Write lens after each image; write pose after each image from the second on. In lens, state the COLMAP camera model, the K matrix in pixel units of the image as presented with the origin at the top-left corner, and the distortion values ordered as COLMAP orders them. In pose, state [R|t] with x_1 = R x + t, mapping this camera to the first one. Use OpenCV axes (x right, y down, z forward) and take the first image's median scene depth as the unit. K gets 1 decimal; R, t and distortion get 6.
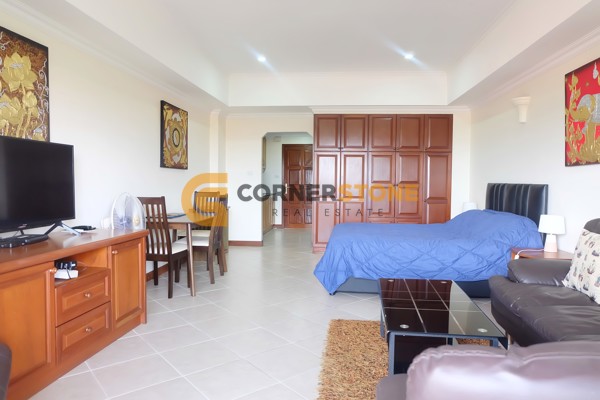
lens RADIAL K [[418.4, 0, 301.2], [0, 418.4, 201.1], [0, 0, 1]] dist [-0.001814, 0.001403]
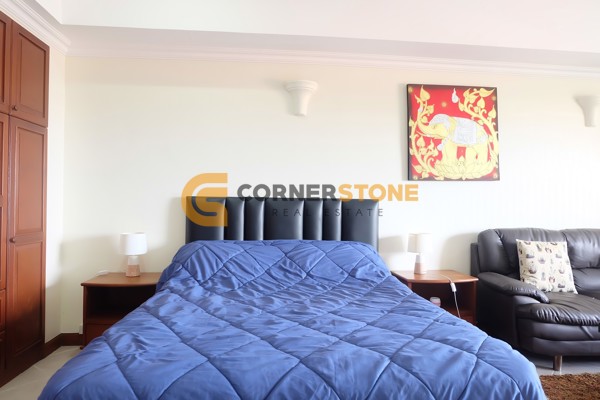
lens RADIAL K [[418.4, 0, 299.5], [0, 418.4, 198.2], [0, 0, 1]] dist [-0.001814, 0.001403]
pose [[-0.213847, 0.001324, 0.976866, -0.258875], [0.032813, 0.999445, 0.005828, -0.059071], [-0.976316, 0.033300, -0.213772, 1.528965]]
